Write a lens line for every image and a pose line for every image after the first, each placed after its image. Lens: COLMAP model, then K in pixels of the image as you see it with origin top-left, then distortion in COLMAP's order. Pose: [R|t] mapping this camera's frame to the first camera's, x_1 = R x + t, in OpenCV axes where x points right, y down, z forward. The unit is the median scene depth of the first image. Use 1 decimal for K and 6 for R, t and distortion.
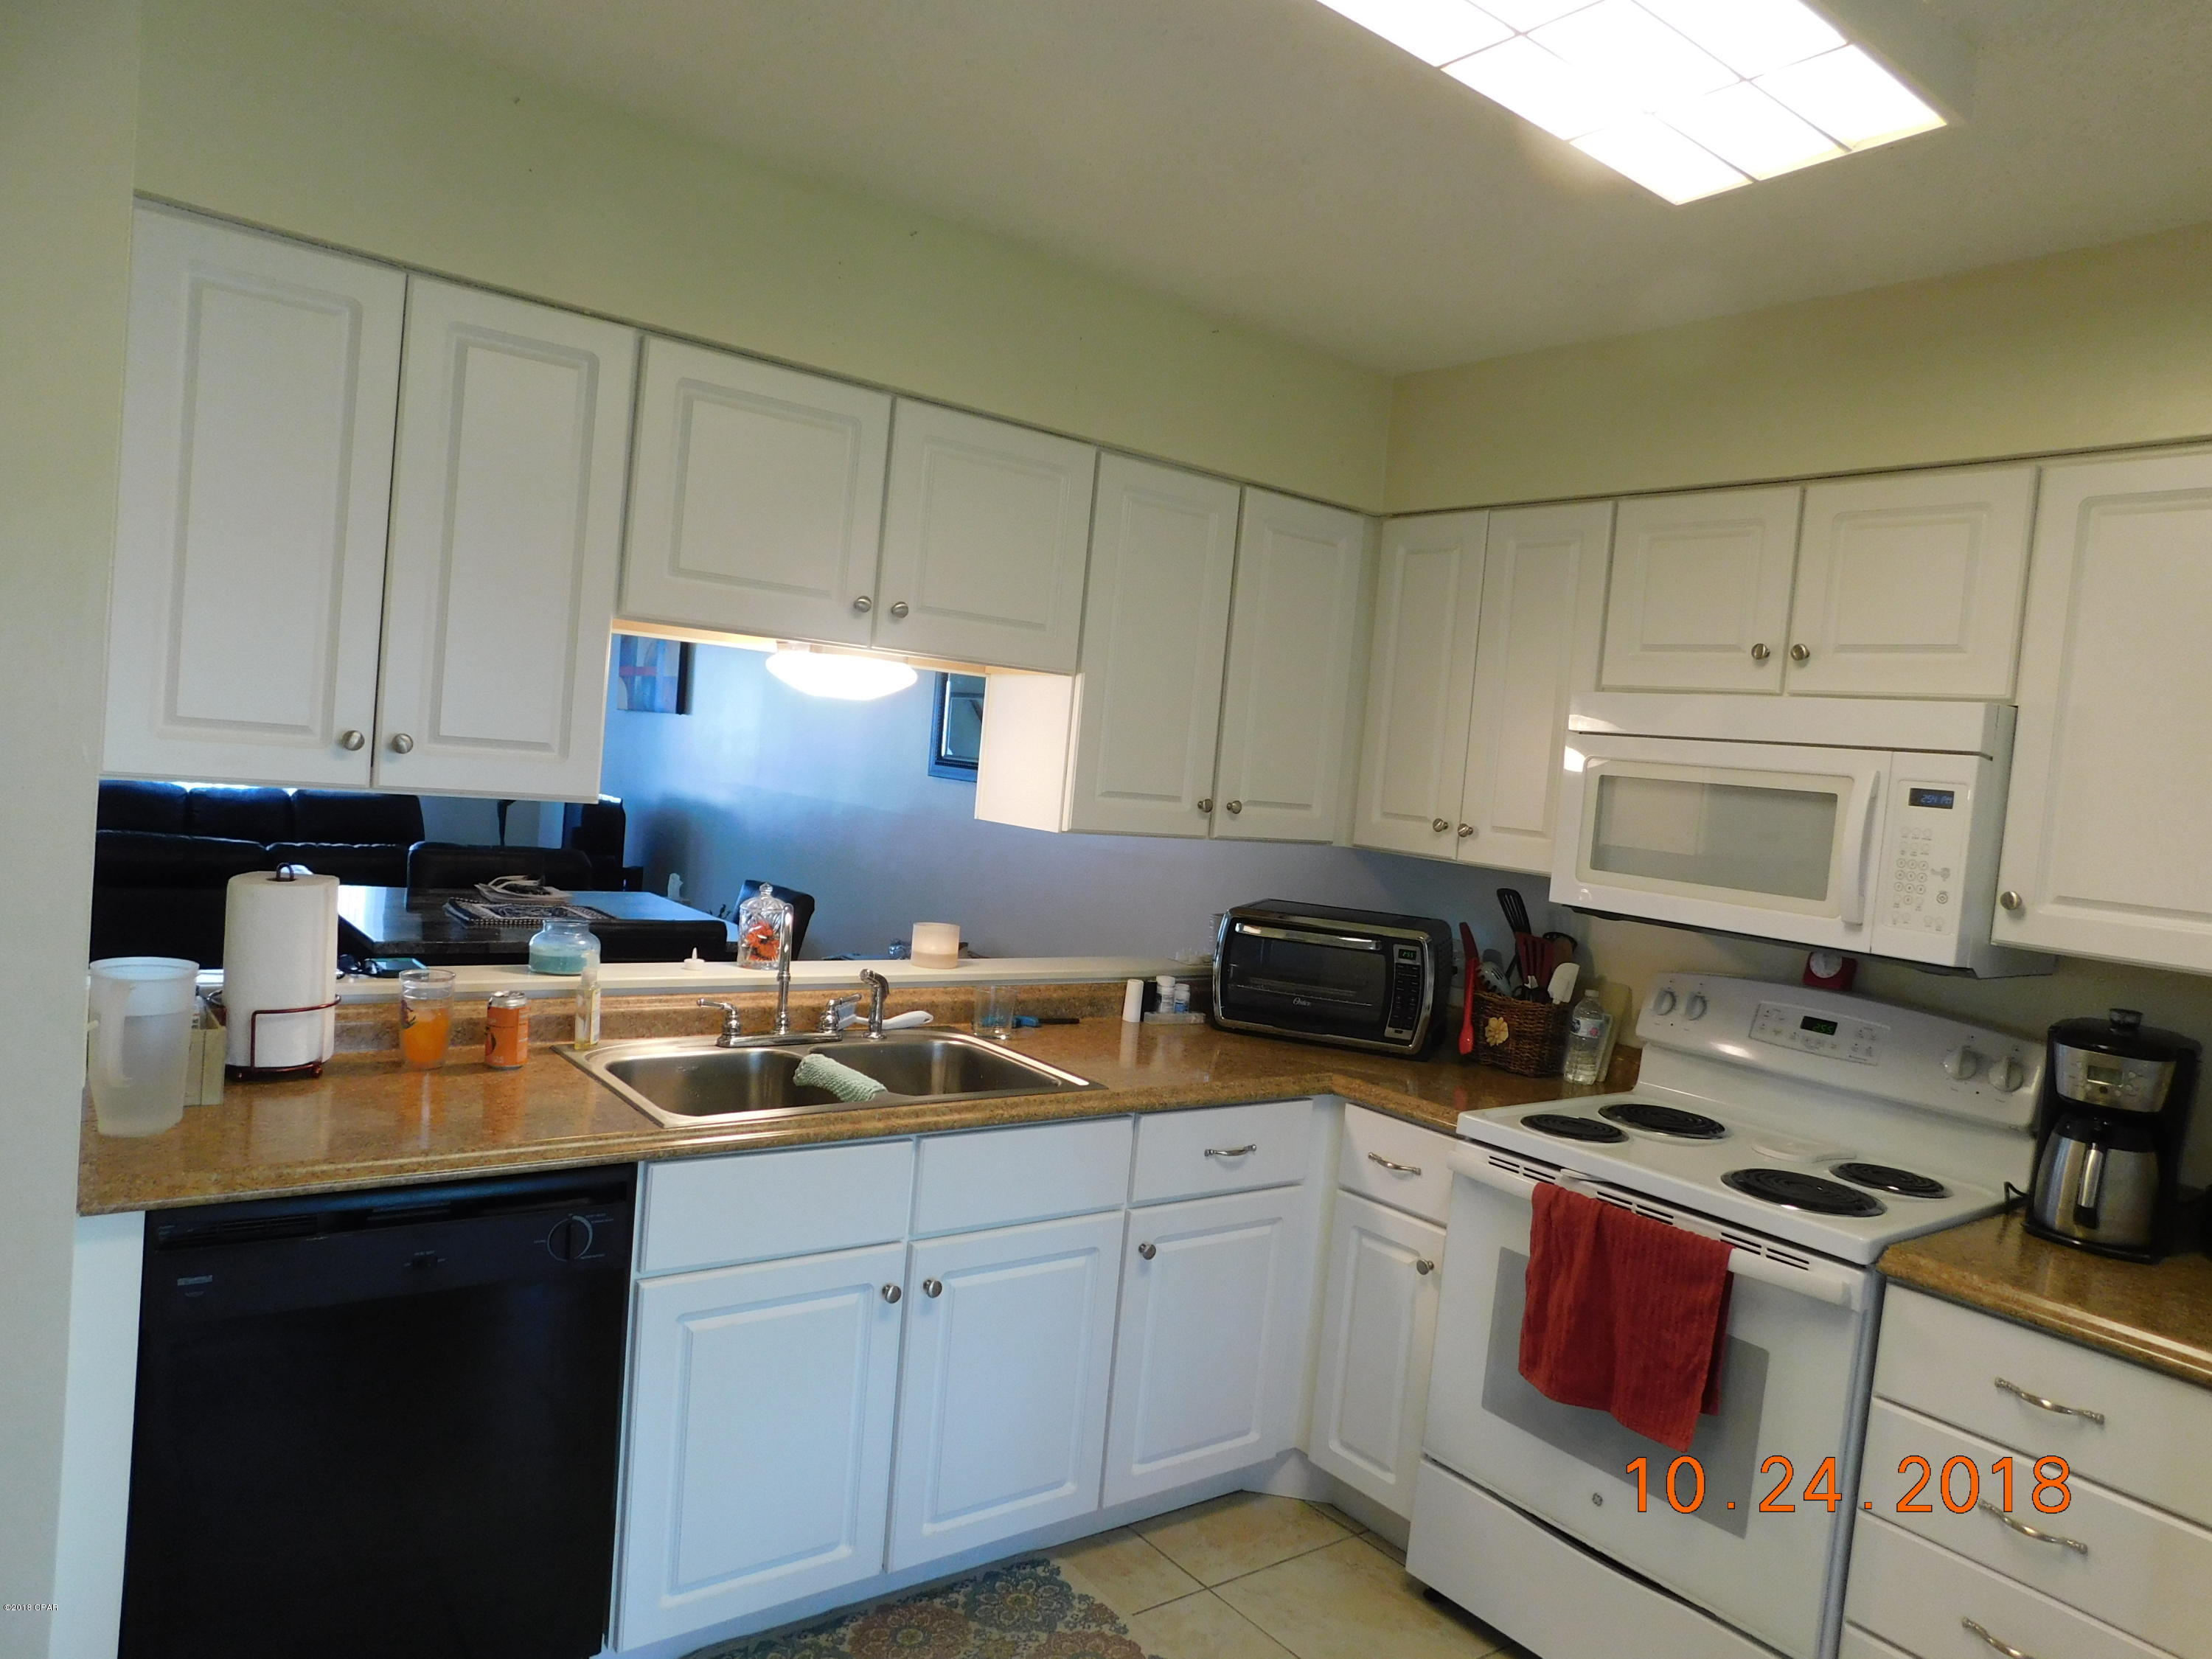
lens RADIAL K [[1450.3, 0, 1104.3], [0, 1450.3, 830.2], [0, 0, 1]] dist [-0.074247, 0.055994]
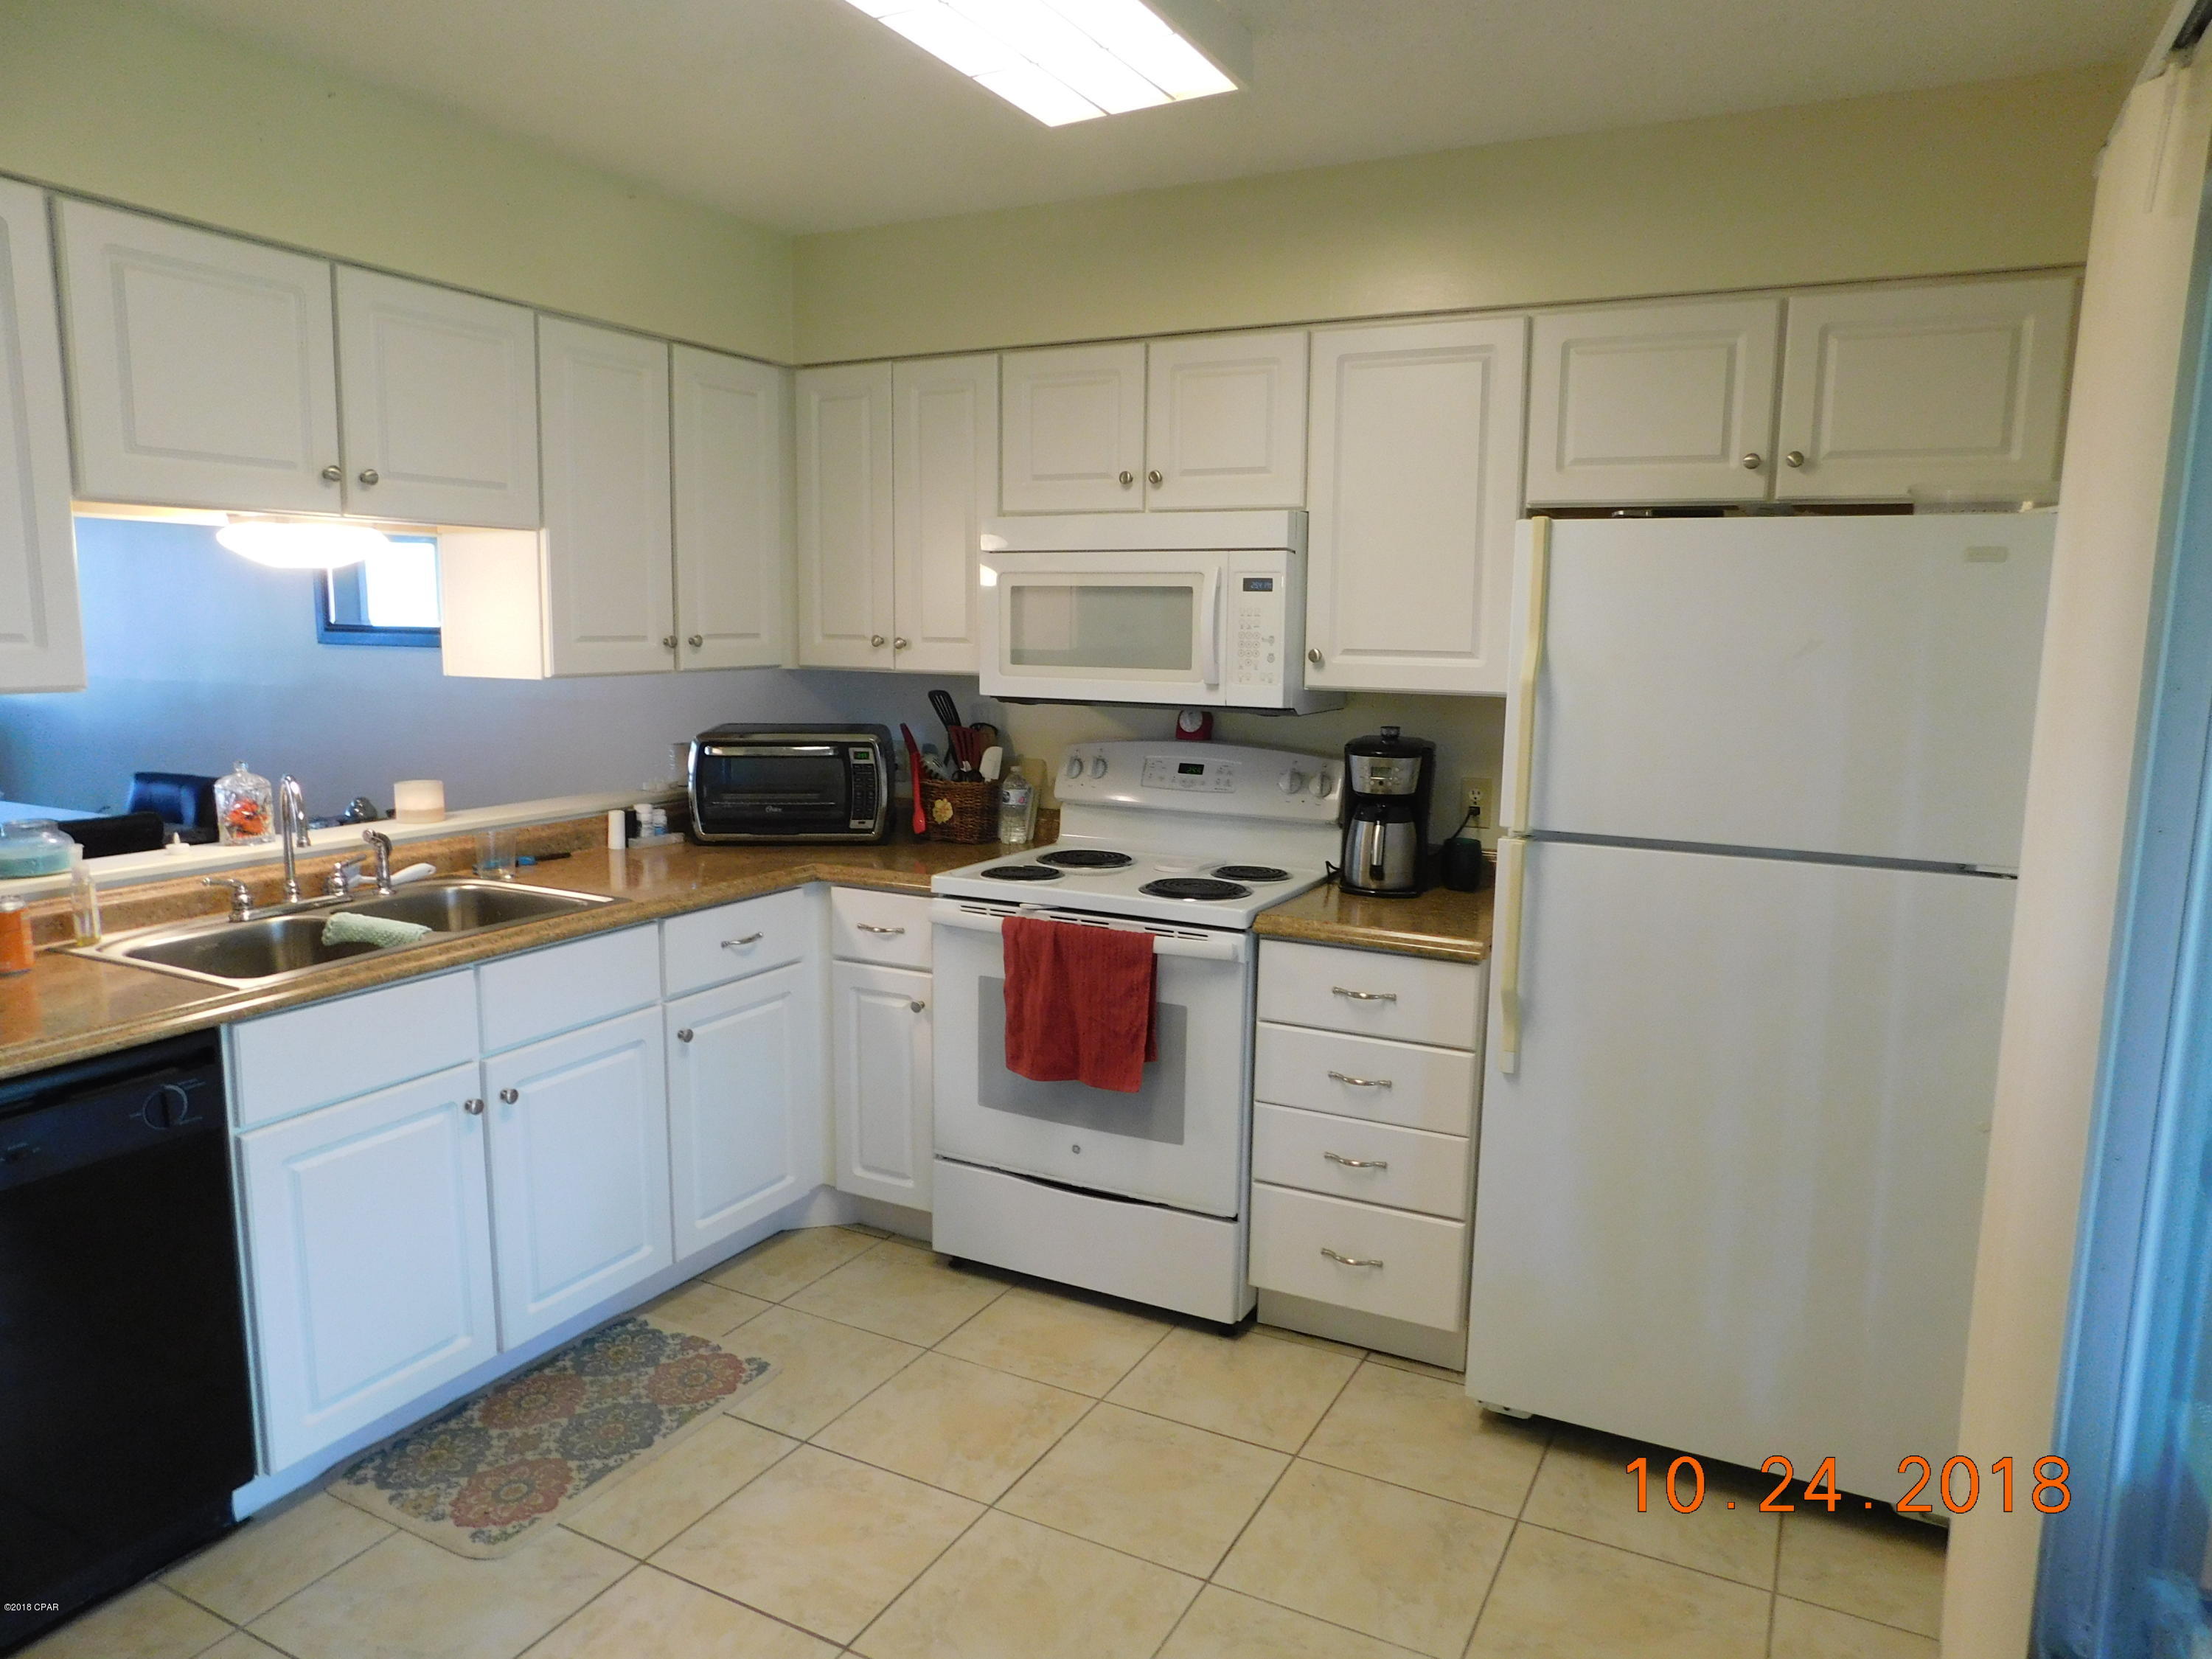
lens RADIAL K [[1450.3, 0, 1093.3], [0, 1450.3, 829.1], [0, 0, 1]] dist [-0.074247, 0.055994]
pose [[0.904636, -0.138788, 0.402954, -0.118330], [0.091324, 0.986655, 0.134805, 0.005951], [-0.416286, -0.085150, 0.905238, -0.159396]]
